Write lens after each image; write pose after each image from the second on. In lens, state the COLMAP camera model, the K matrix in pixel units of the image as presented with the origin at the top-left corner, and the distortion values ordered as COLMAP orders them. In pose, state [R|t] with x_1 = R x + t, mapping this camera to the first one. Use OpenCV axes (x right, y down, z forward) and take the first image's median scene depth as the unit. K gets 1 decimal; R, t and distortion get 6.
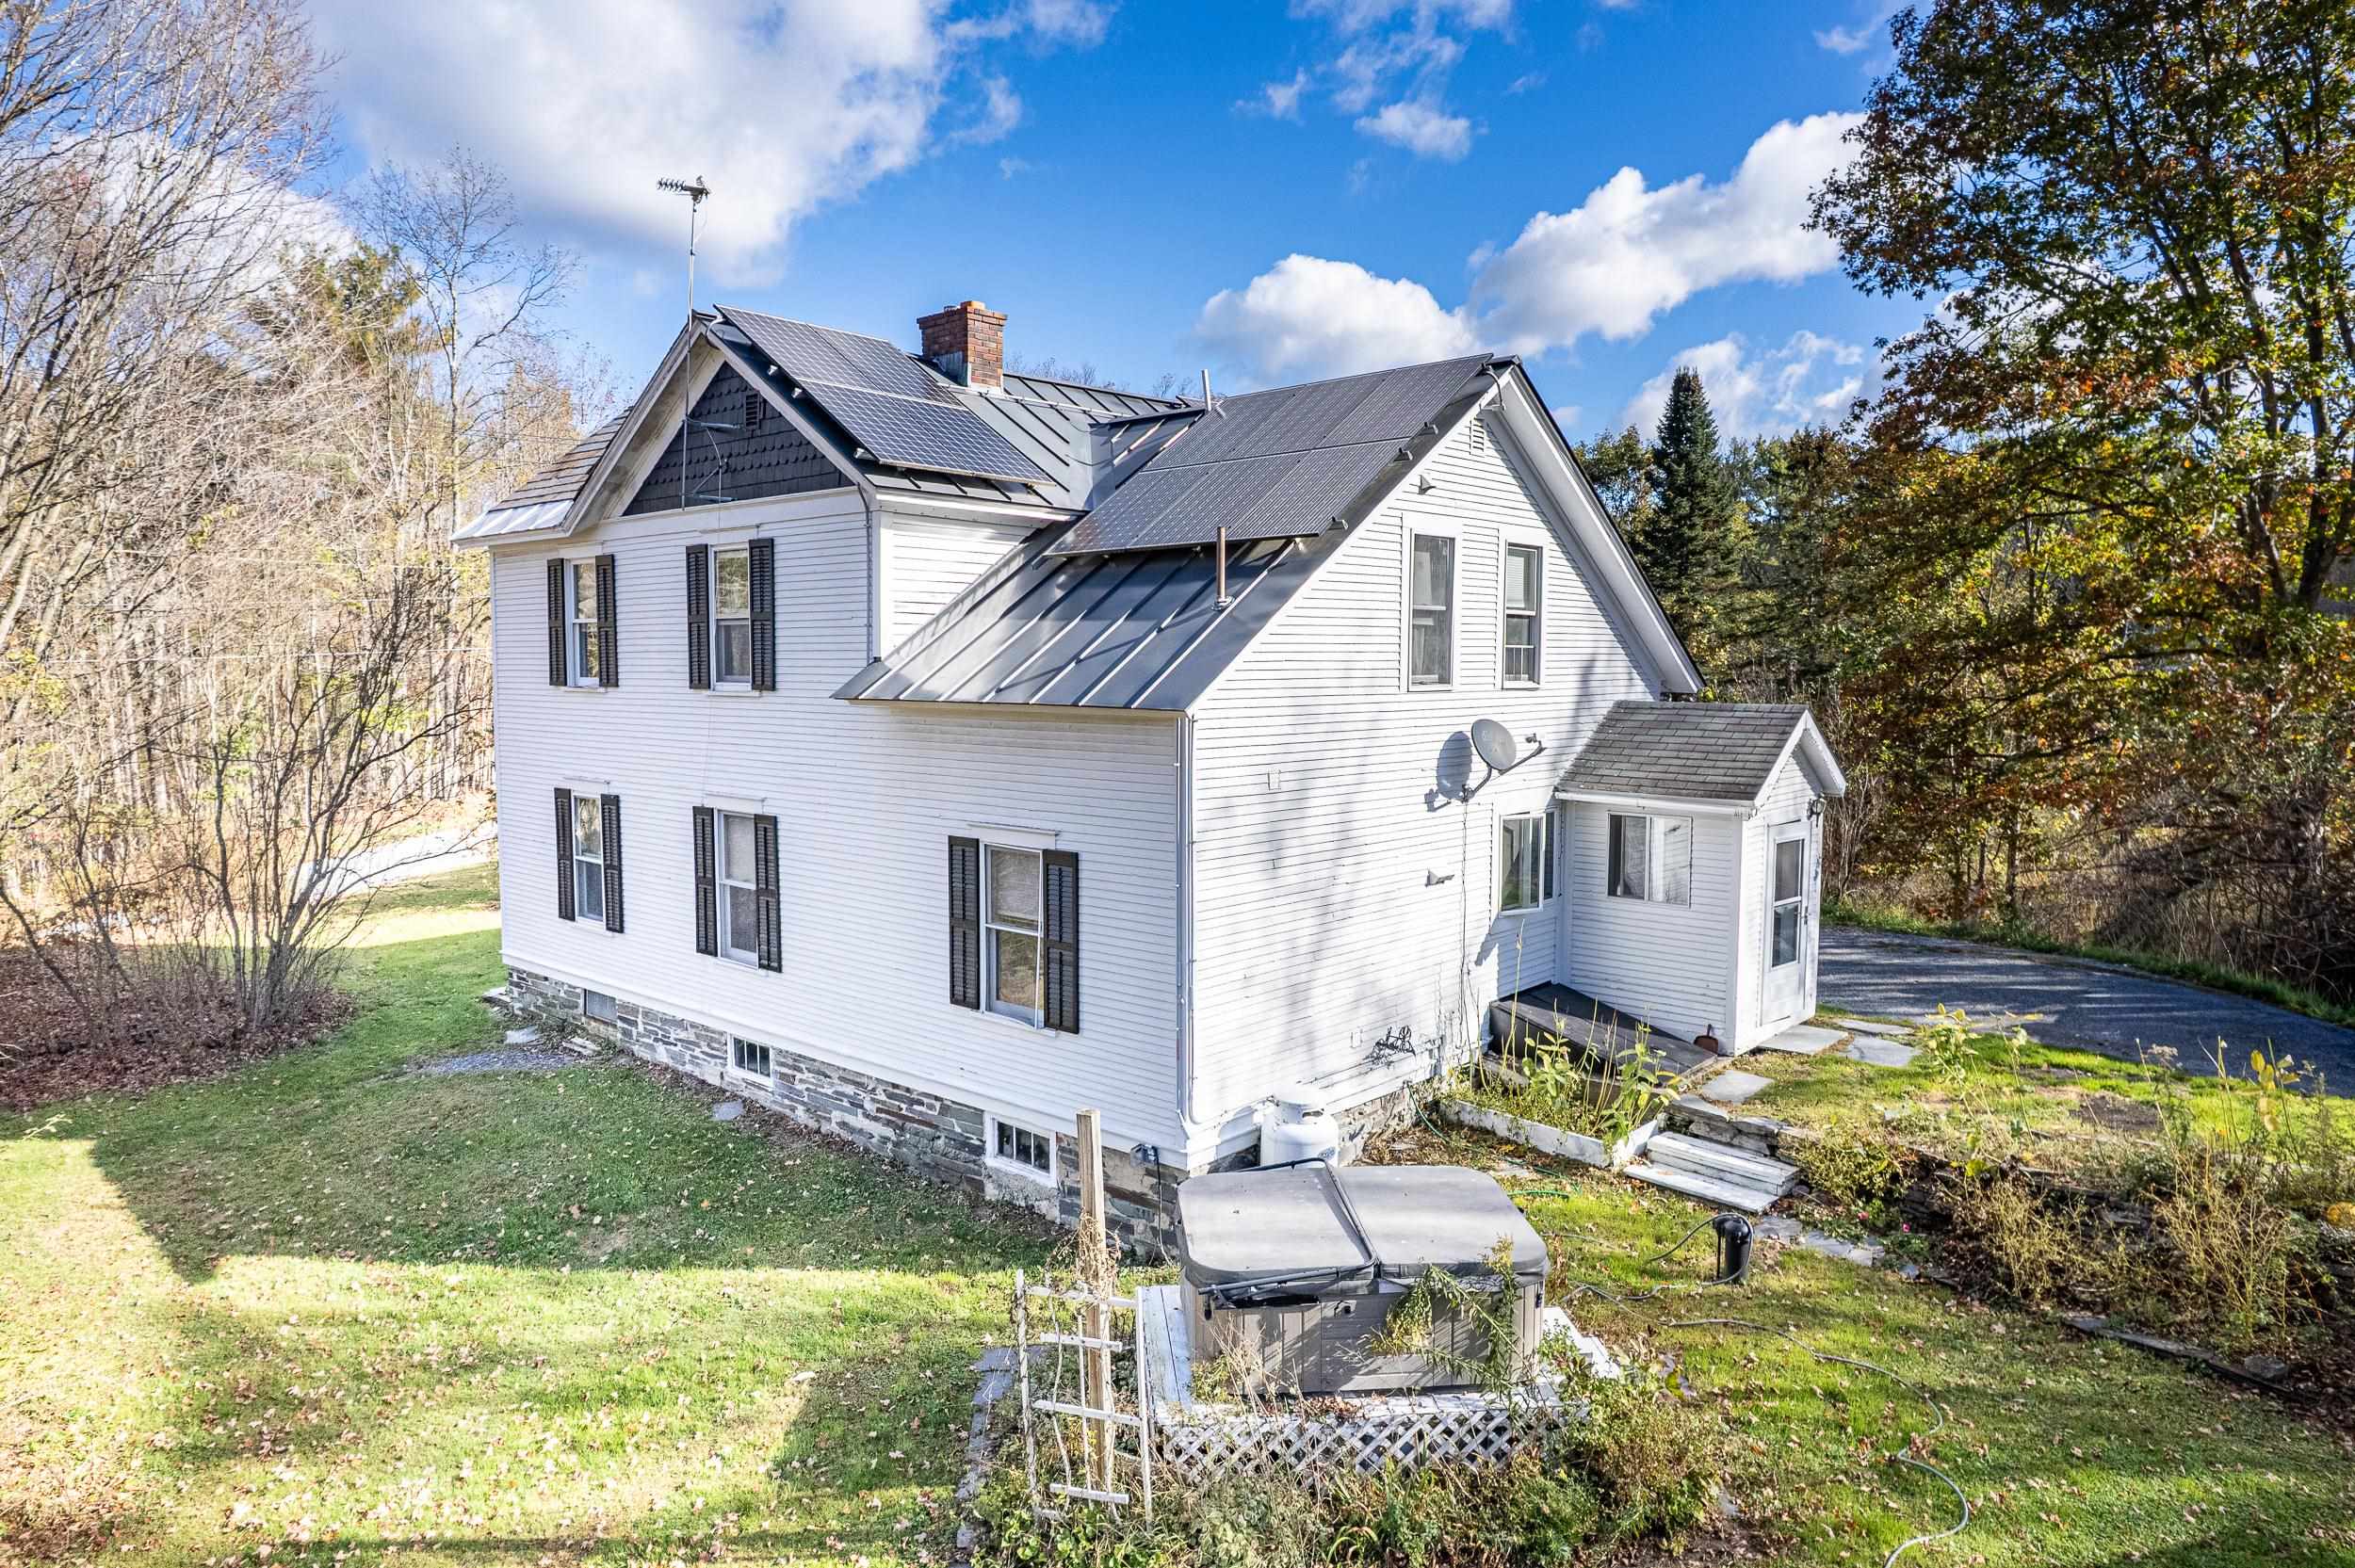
lens RADIAL K [[1487.6, 0, 1198.4], [0, 1487.6, 796.1], [0, 0, 1]] dist [-0.010985, 0.000752]
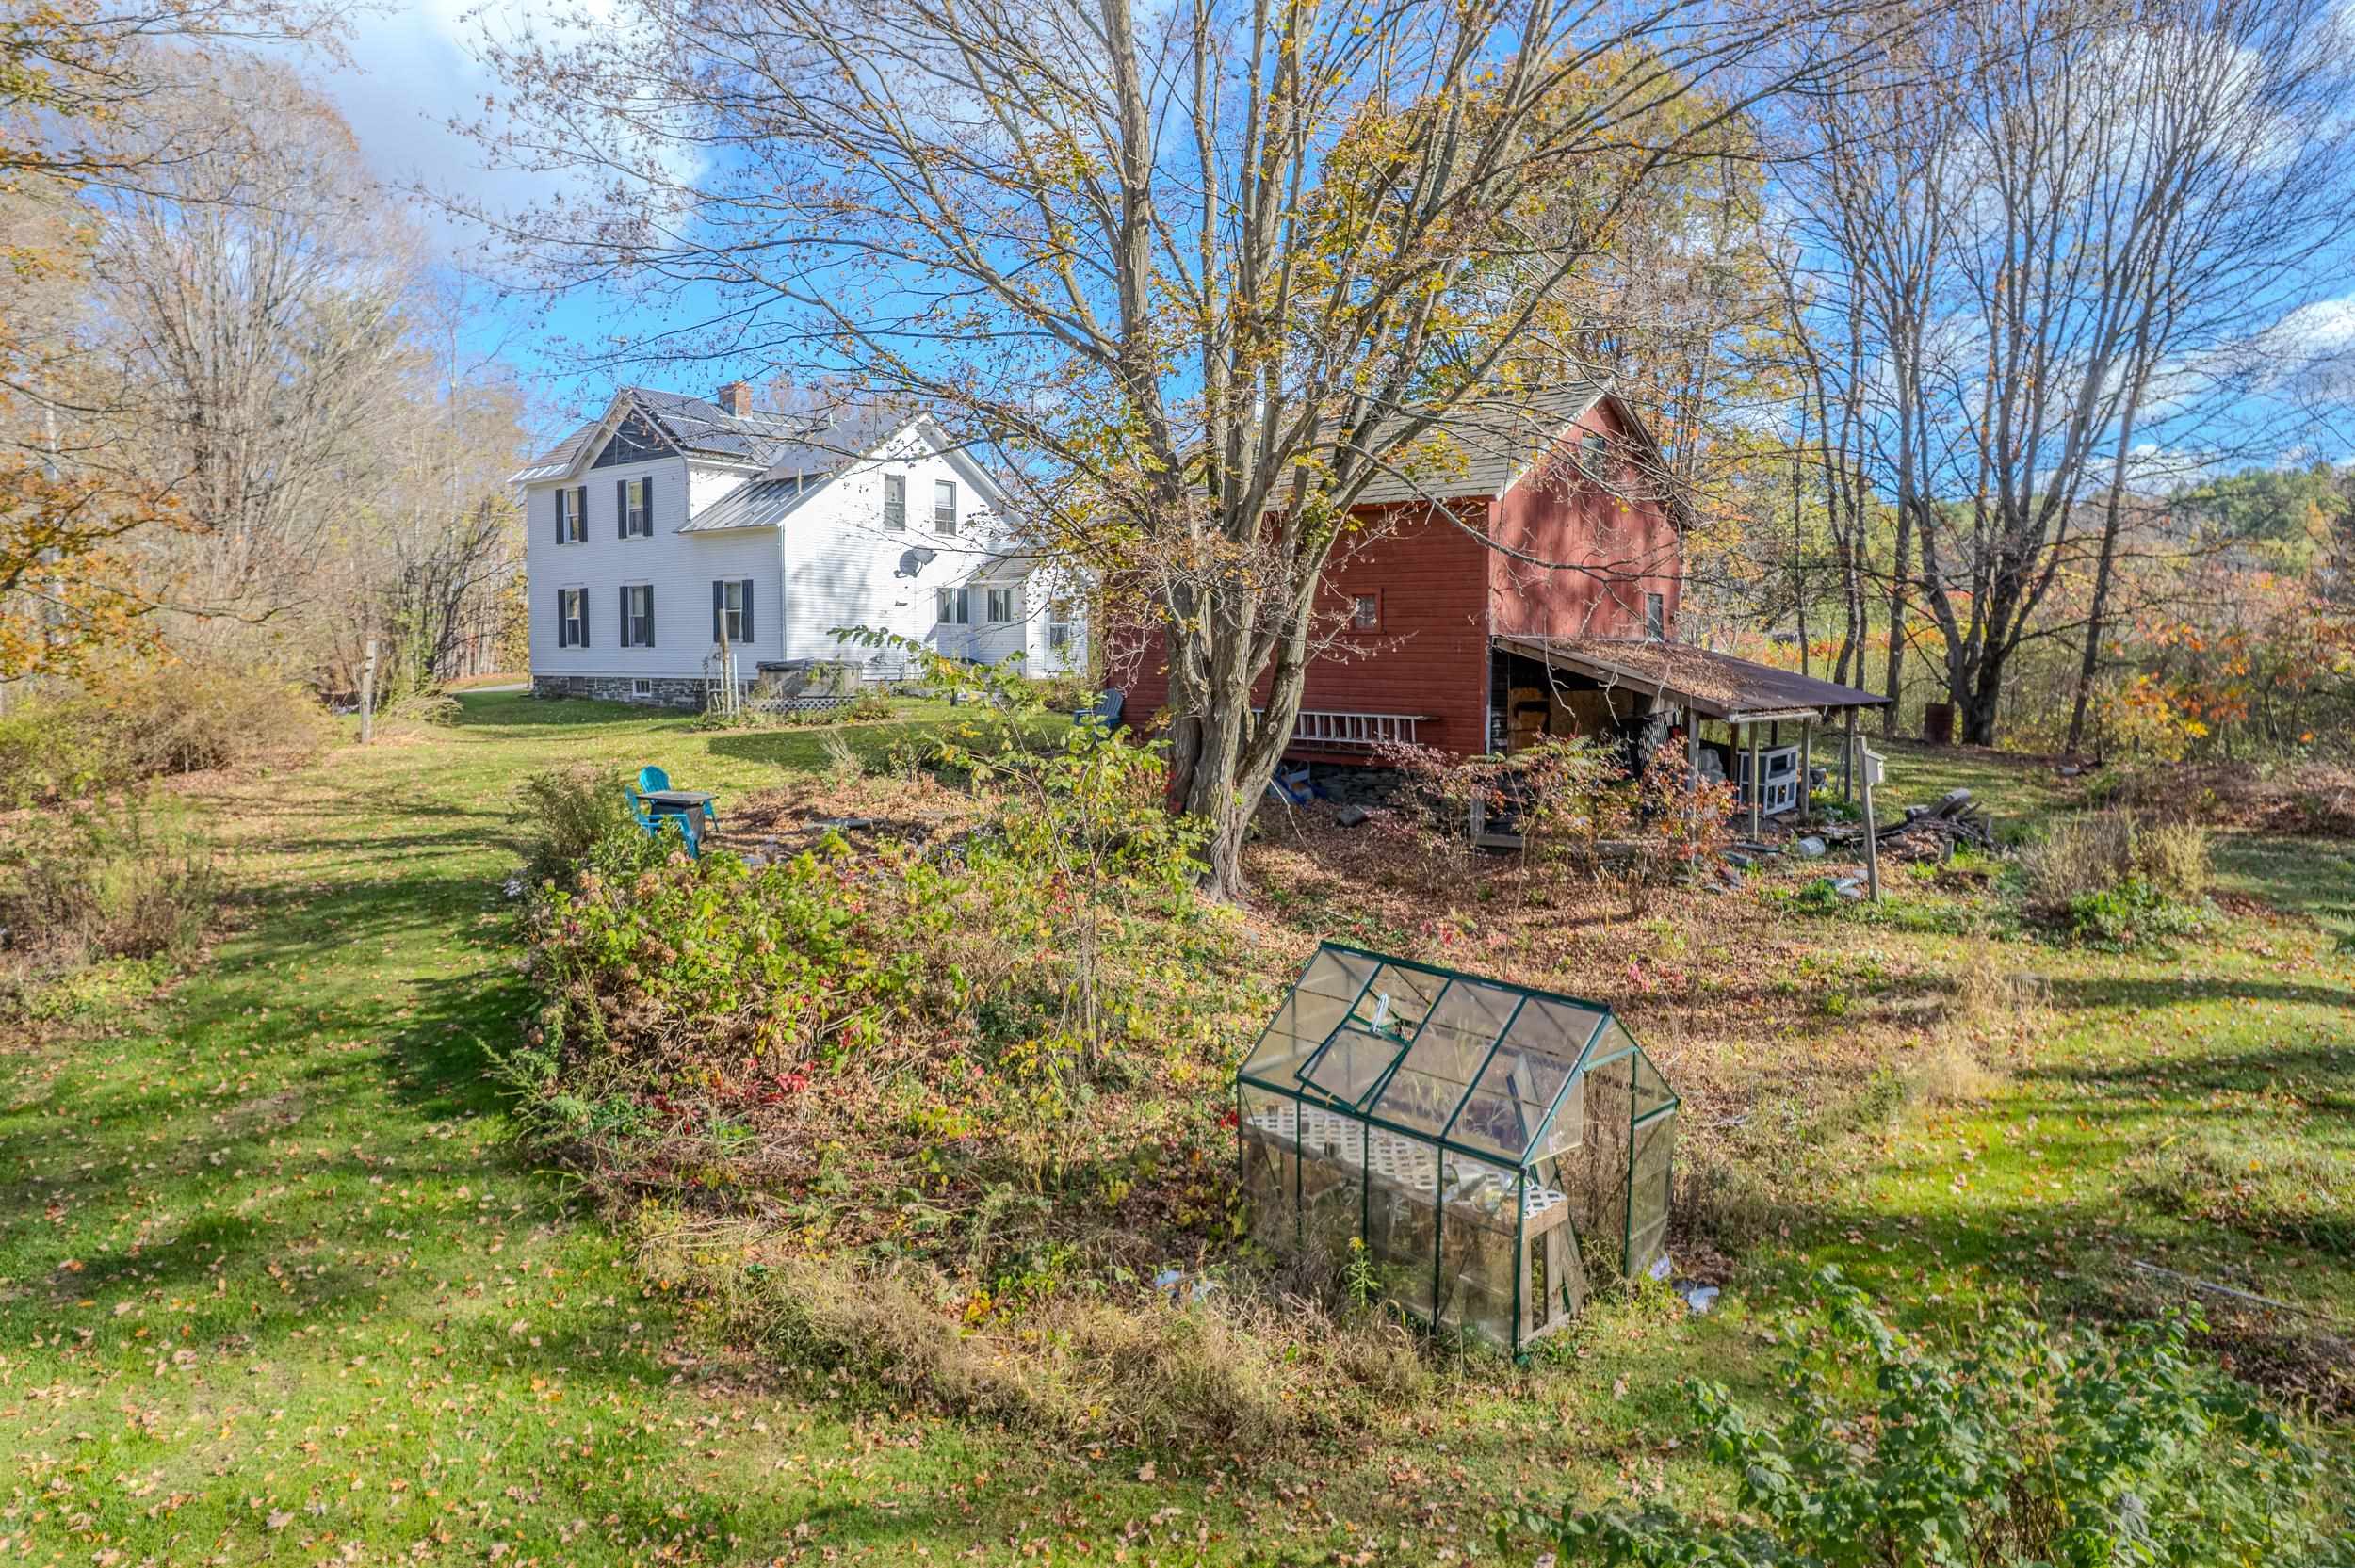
lens RADIAL K [[1487.6, 0, 1156.6], [0, 1487.6, 775.2], [0, 0, 1]] dist [-0.010985, 0.000752]
pose [[0.999686, -0.000480, 0.025044, 0.508169], [0.000743, 0.999945, -0.010503, 0.359232], [-0.025037, 0.010518, 0.999631, -1.539616]]
